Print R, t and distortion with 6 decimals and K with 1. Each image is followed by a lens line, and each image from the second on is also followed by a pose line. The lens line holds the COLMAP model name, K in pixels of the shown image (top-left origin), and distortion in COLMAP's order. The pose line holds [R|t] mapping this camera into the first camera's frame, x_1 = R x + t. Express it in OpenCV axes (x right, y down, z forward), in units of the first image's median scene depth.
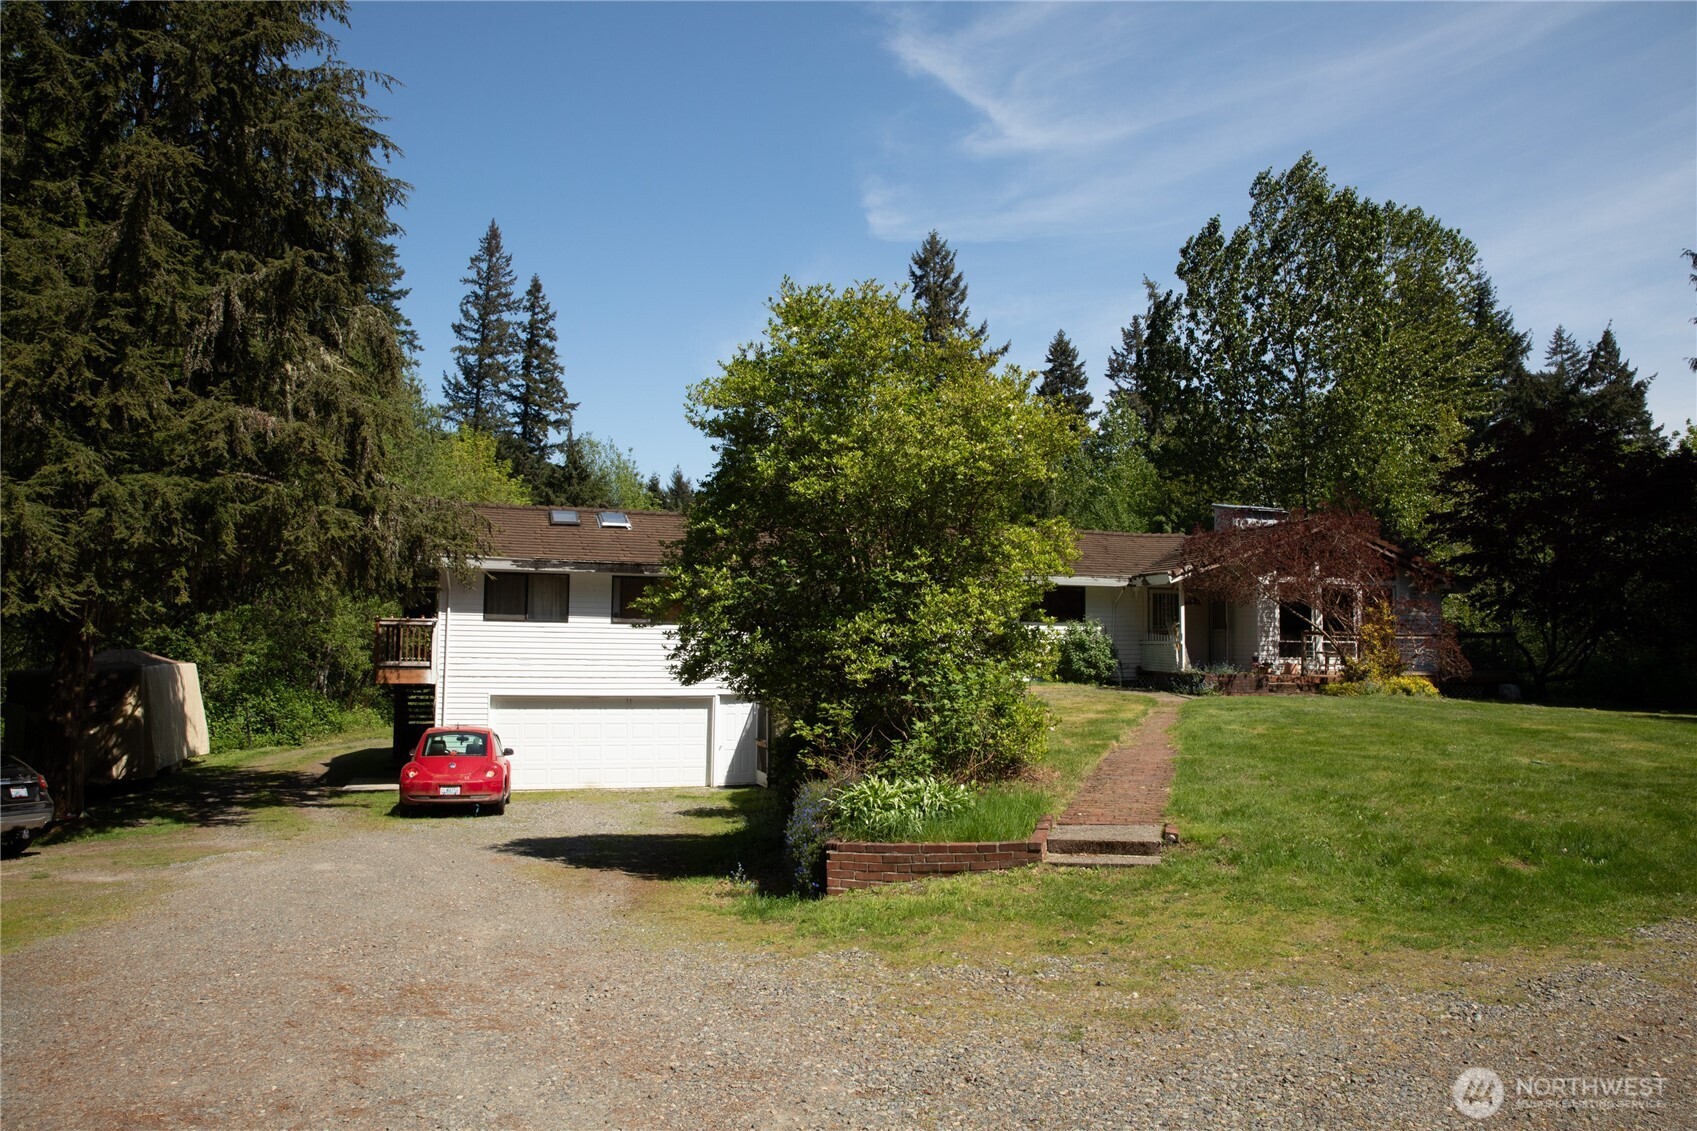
lens RADIAL K [[1157.2, 0, 845.3], [0, 1157.2, 567.2], [0, 0, 1]] dist [-0.108829, 0.088462]
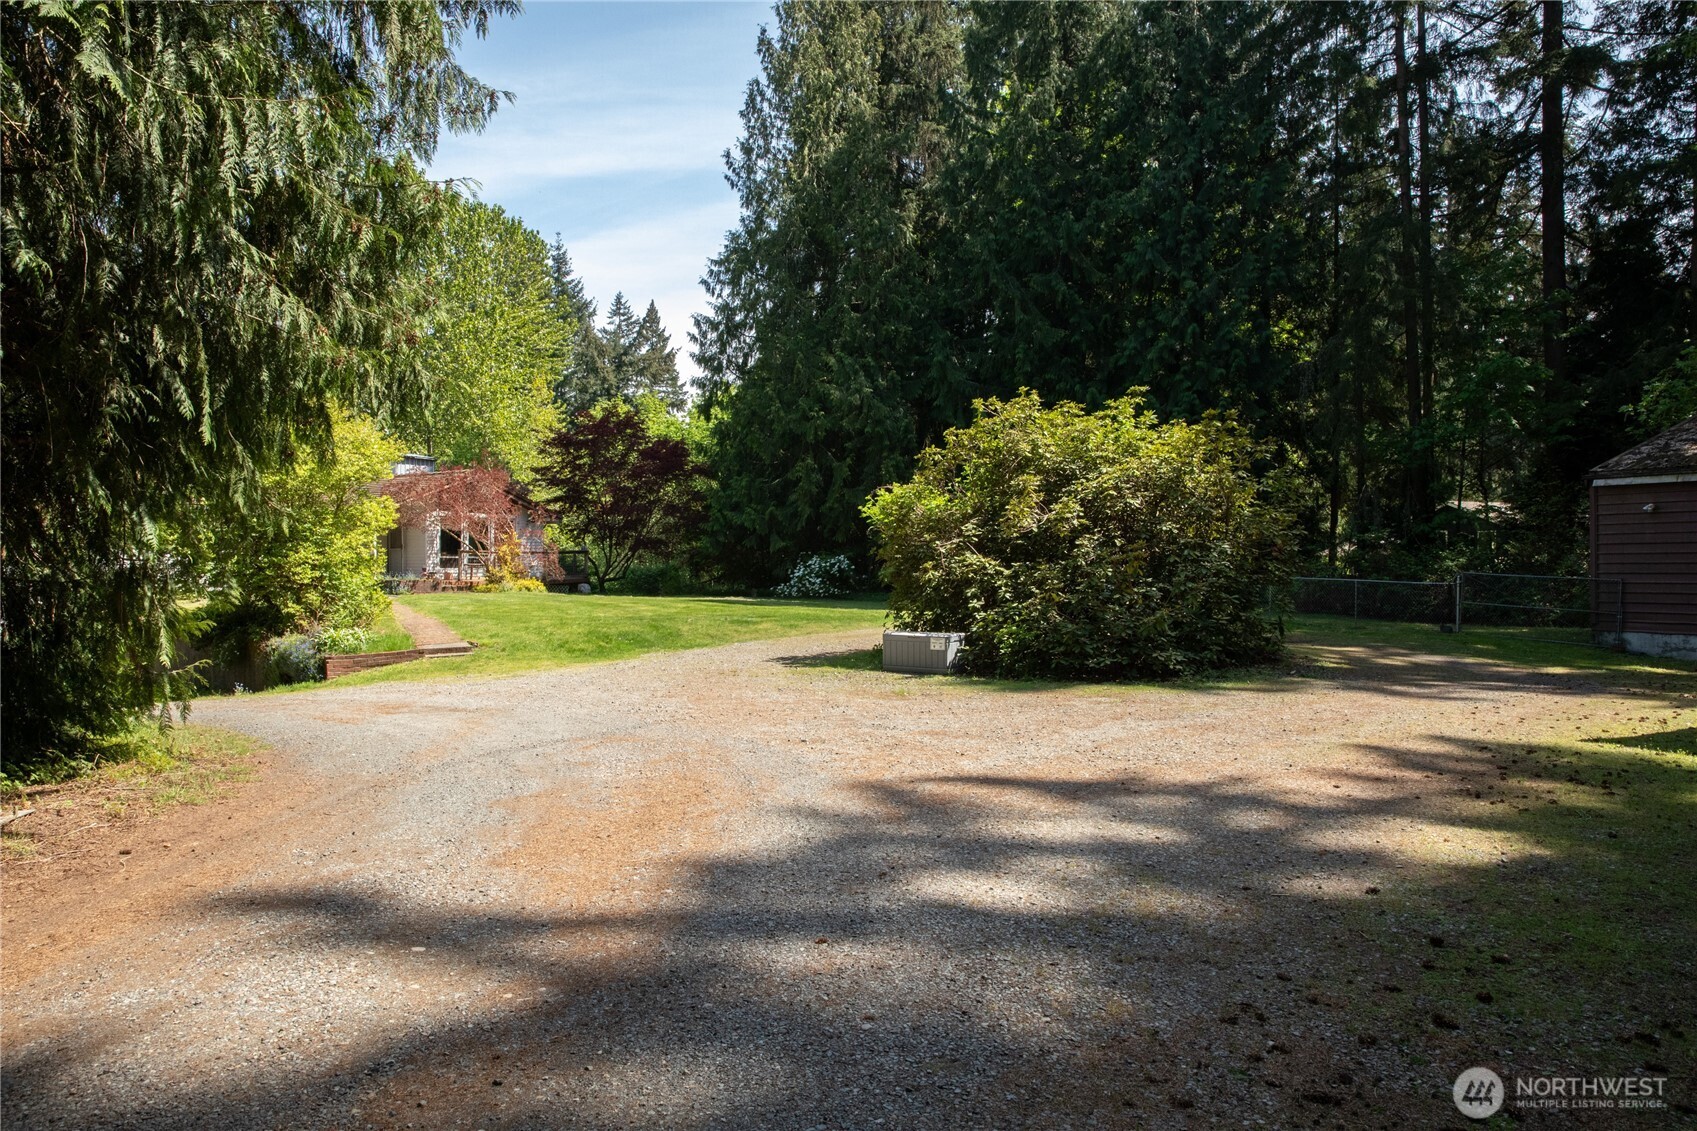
lens RADIAL K [[1157.2, 0, 845.3], [0, 1157.2, 567.2], [0, 0, 1]] dist [-0.108829, 0.088462]
pose [[0.719016, -0.016173, 0.694805, -0.326373], [-0.038340, 0.997284, 0.062889, -0.041625], [-0.693935, -0.071857, 0.716443, -0.494383]]
